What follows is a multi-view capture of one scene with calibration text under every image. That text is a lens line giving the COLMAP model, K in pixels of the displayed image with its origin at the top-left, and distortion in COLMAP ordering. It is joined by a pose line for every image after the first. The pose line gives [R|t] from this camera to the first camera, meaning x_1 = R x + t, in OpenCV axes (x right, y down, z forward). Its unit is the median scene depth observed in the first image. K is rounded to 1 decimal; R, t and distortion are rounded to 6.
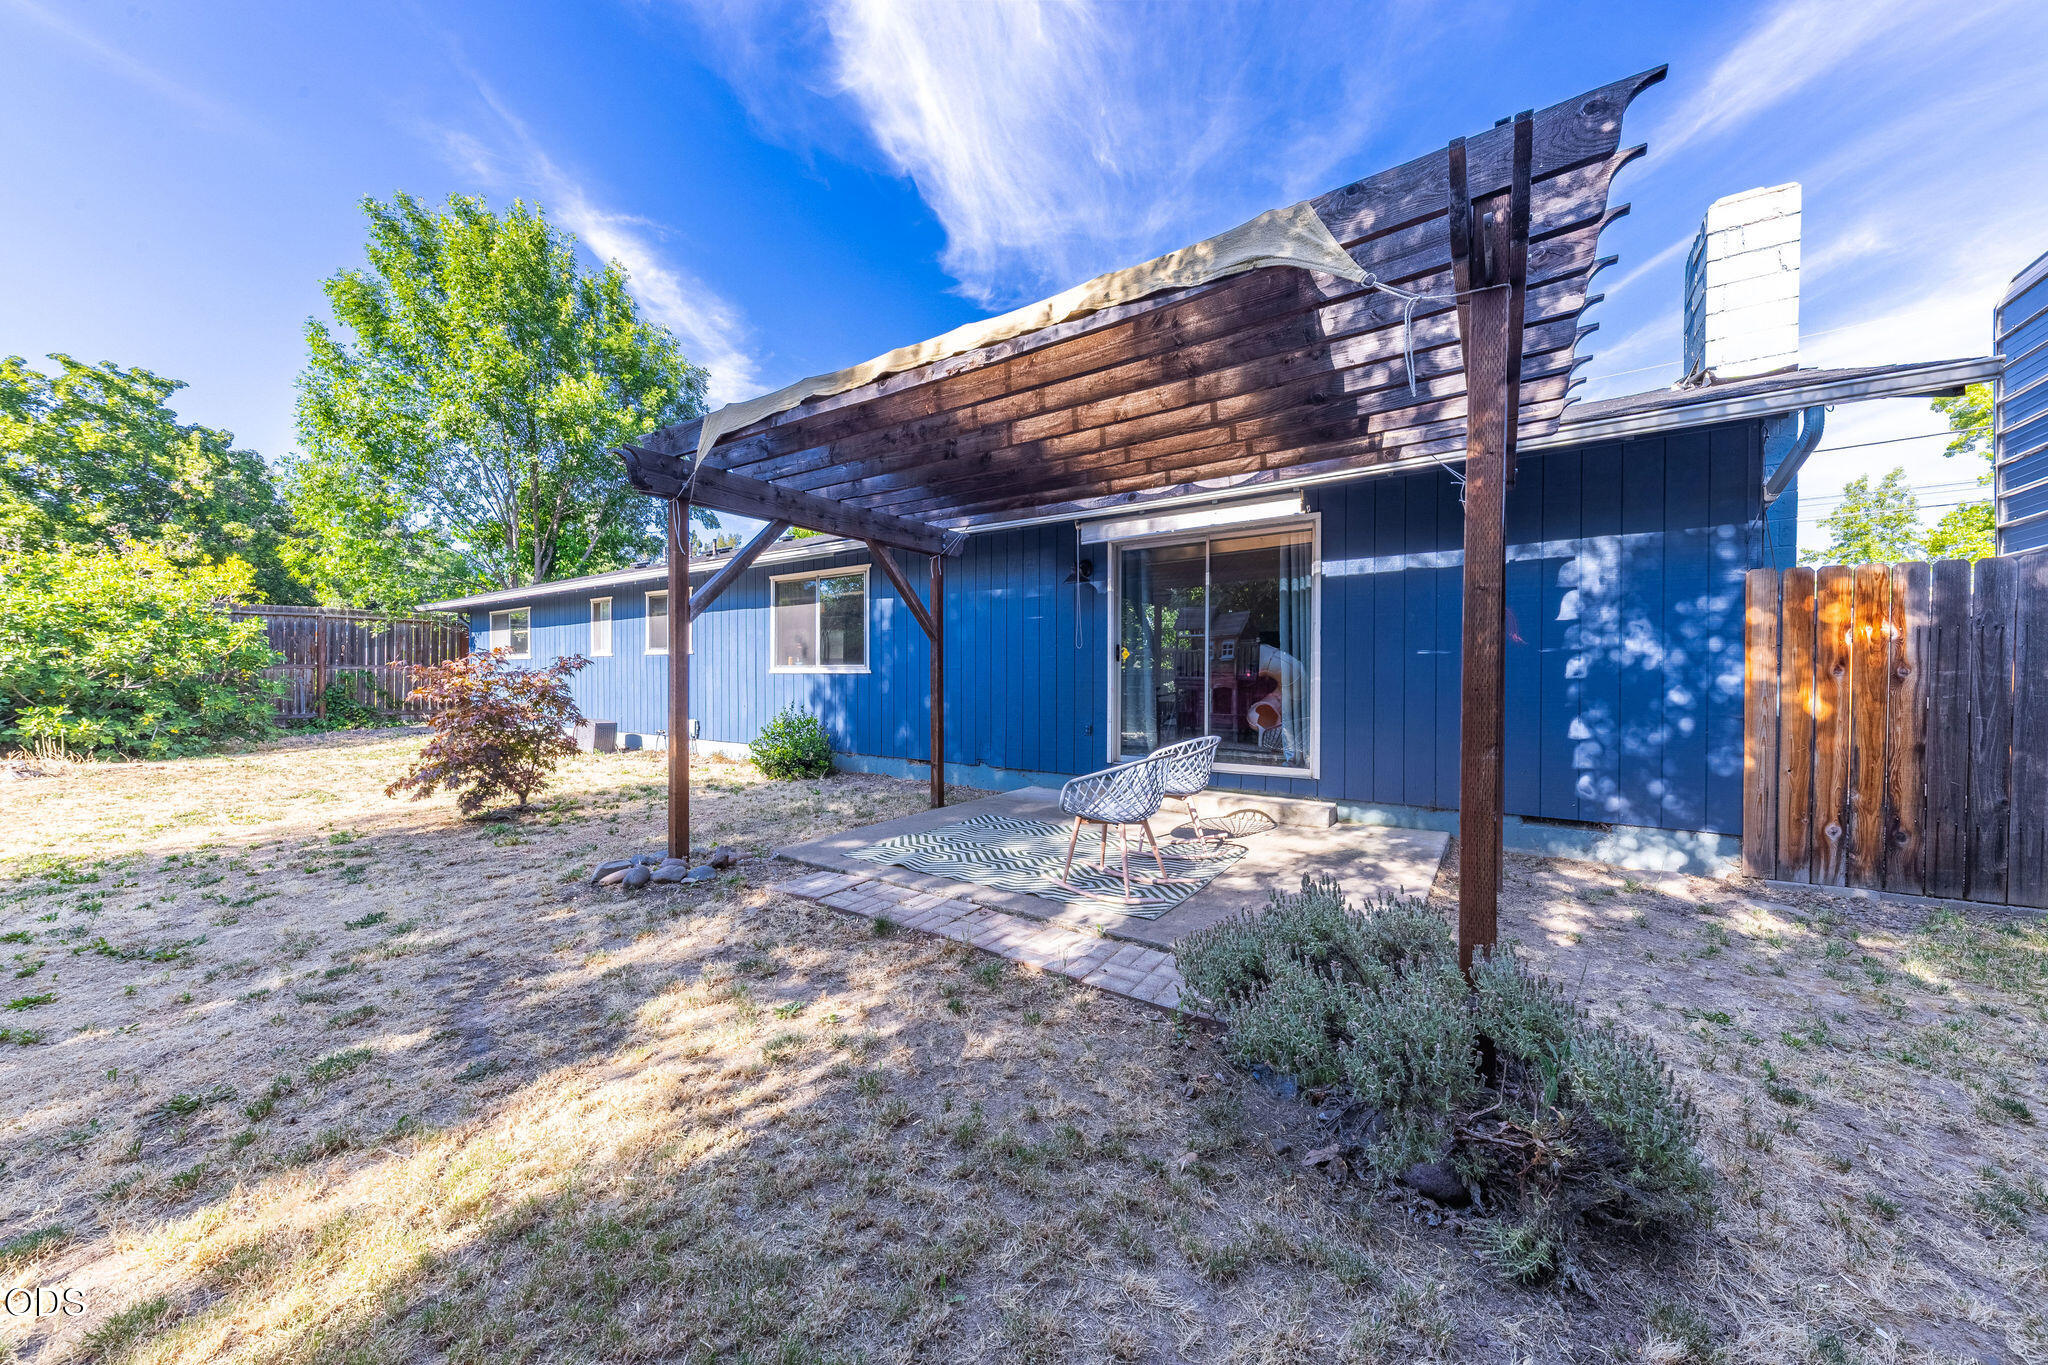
lens RADIAL K [[689.9, 0, 1023.0], [0, 689.9, 676.5], [0, 0, 1]] dist [0.004946, 0.000094]
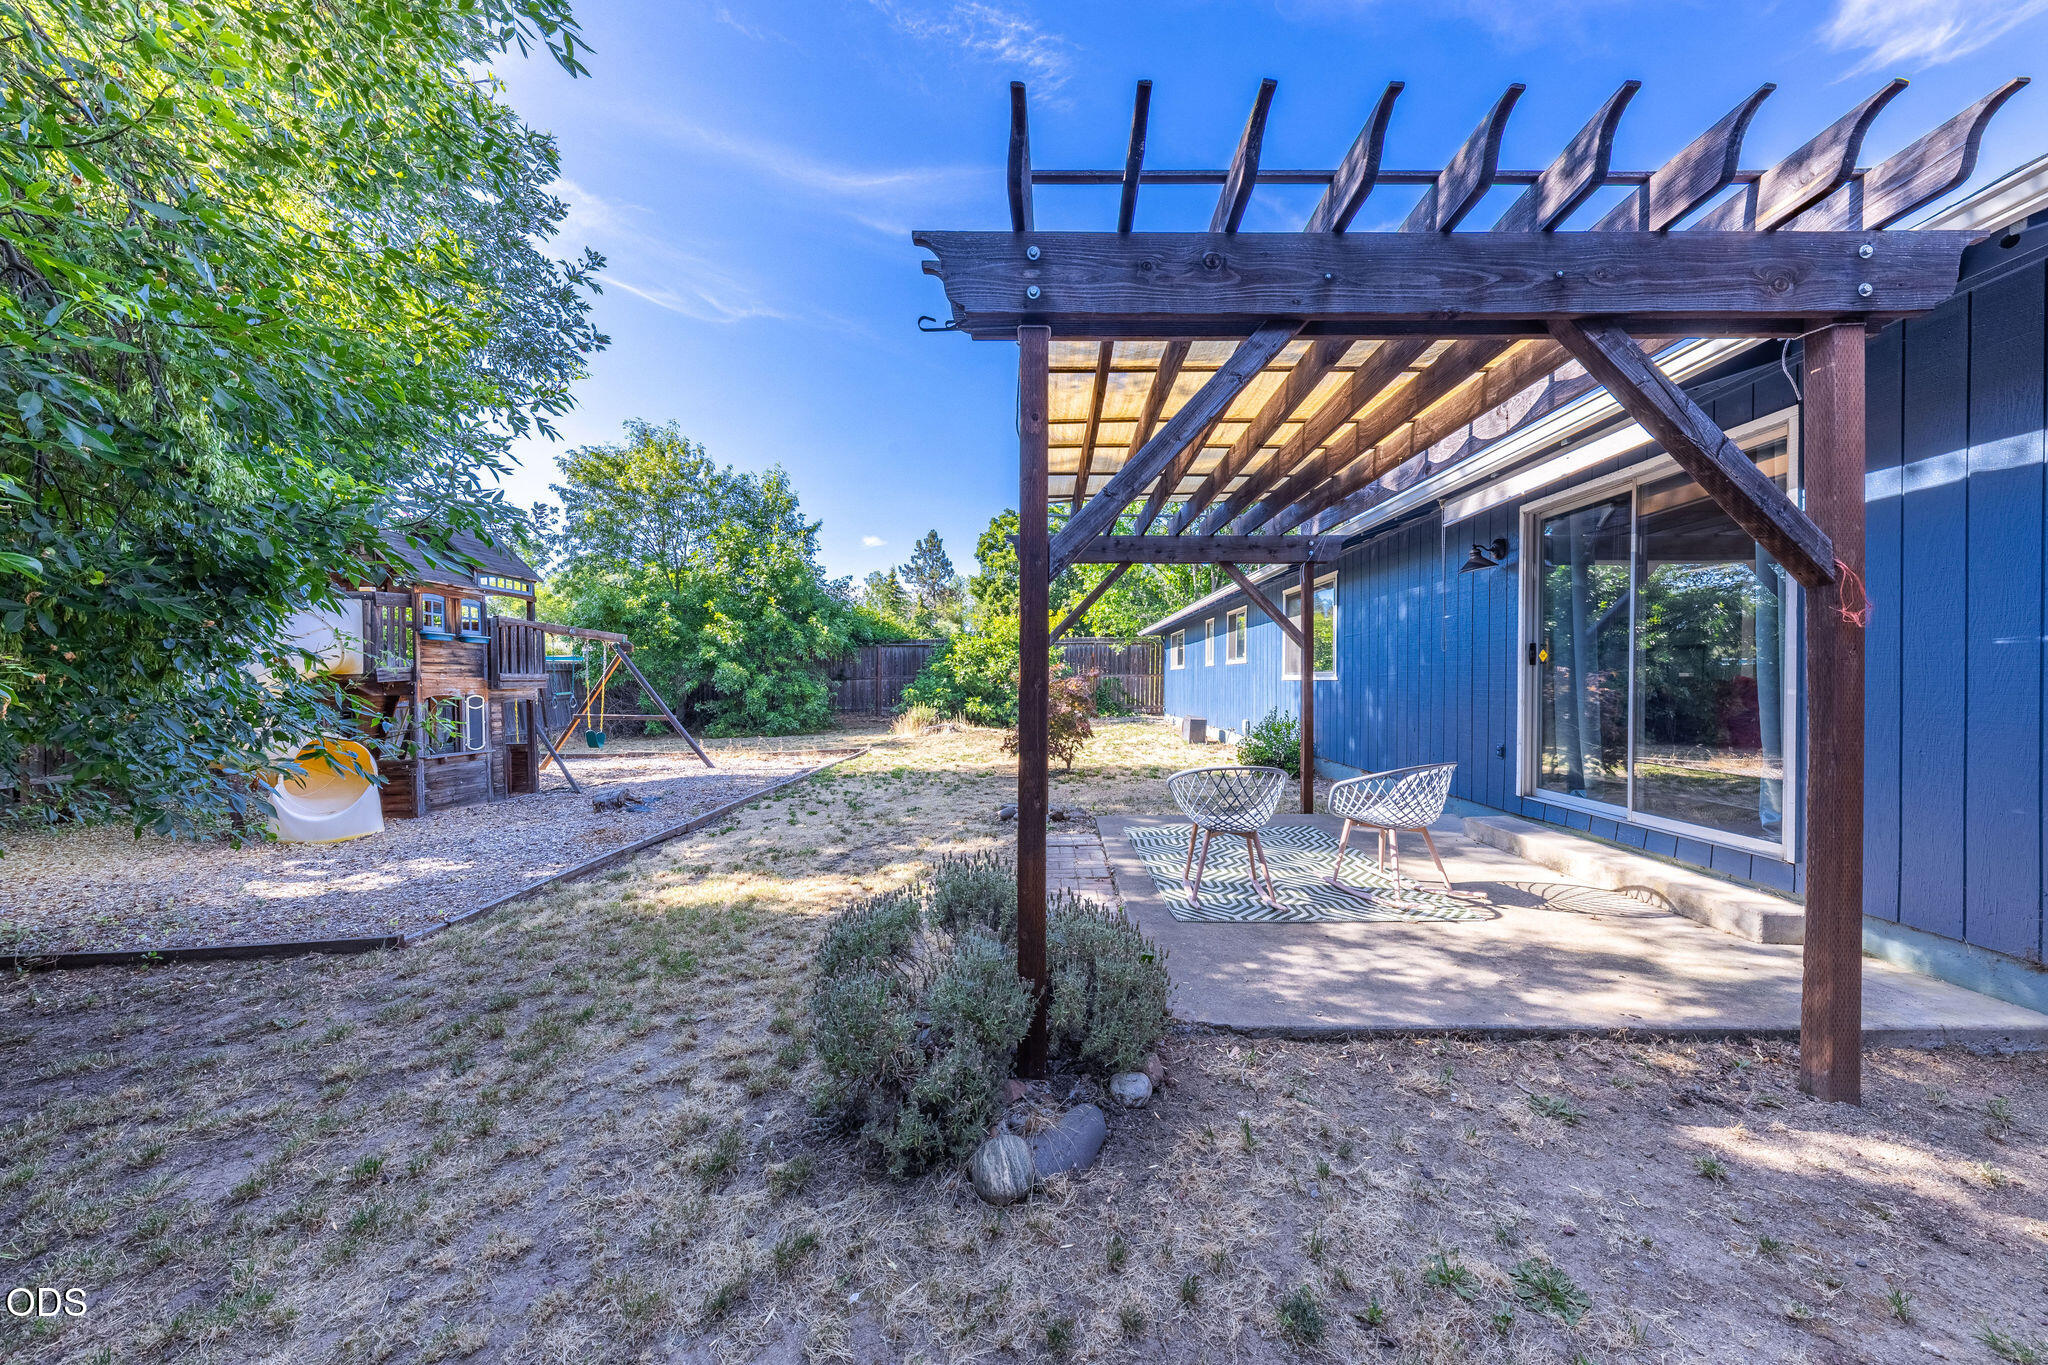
lens RADIAL K [[689.9, 0, 1014.8], [0, 689.9, 686.9], [0, 0, 1]] dist [0.004946, 0.000094]
pose [[0.531903, 0.008268, -0.846765, 0.883153], [-0.000601, 0.999956, 0.009386, -0.008635], [0.846805, -0.004484, 0.531884, 0.202880]]
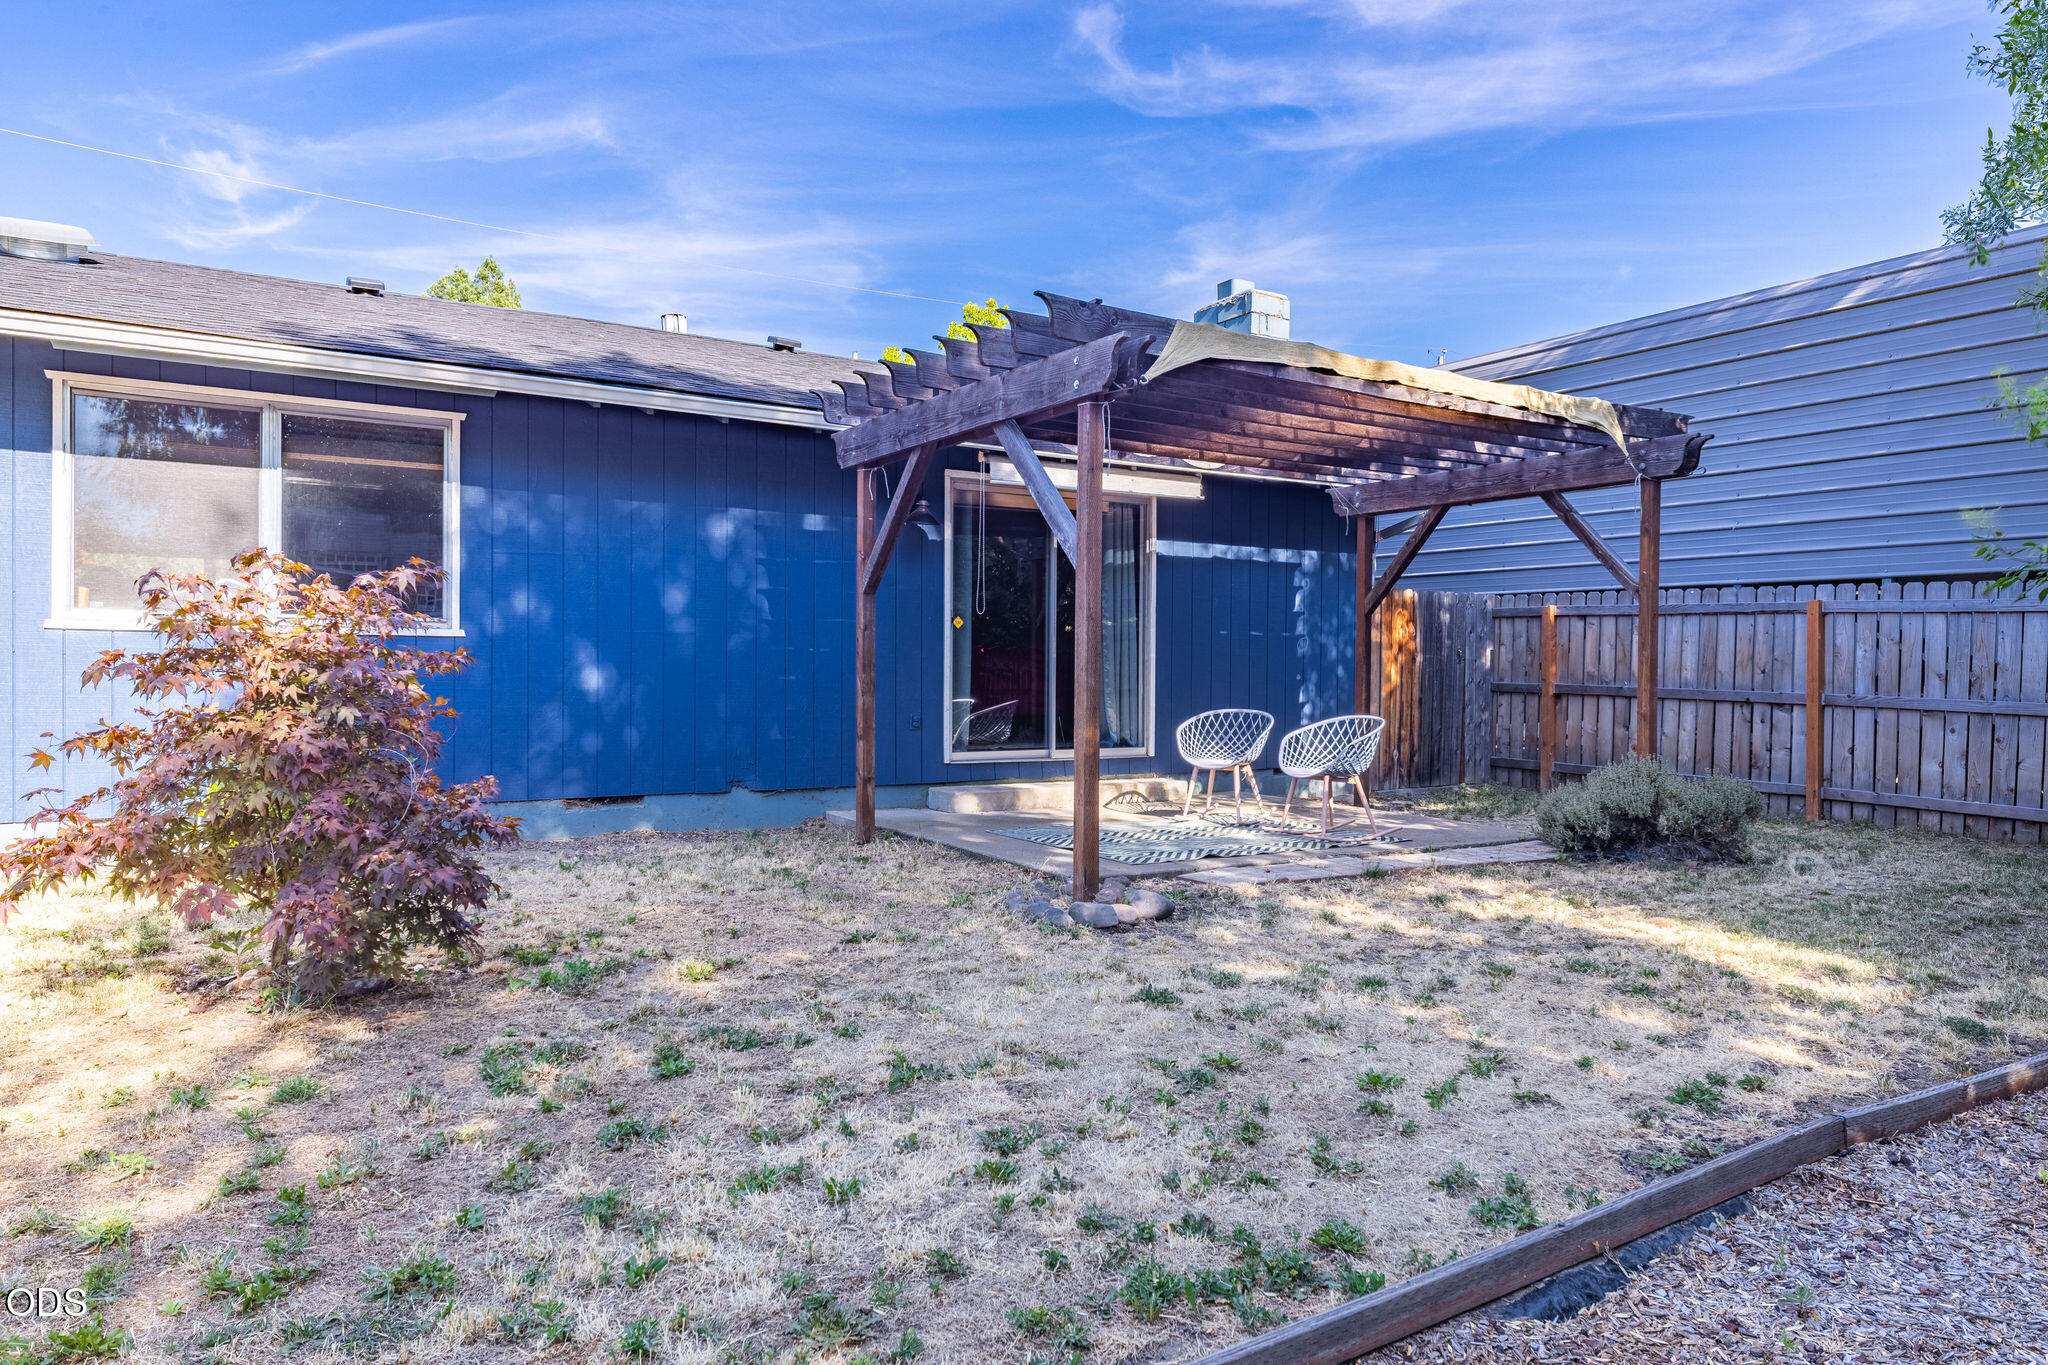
lens RADIAL K [[1365.9, 0, 1031.5], [0, 1365.9, 684.0], [0, 0, 1]] dist [0.010521, -0.000332]
pose [[0.379780, -0.008572, 0.925037, -2.269209], [-0.006153, 0.999912, 0.011792, 0.032682], [-0.925057, -0.010170, 0.379693, 0.634370]]
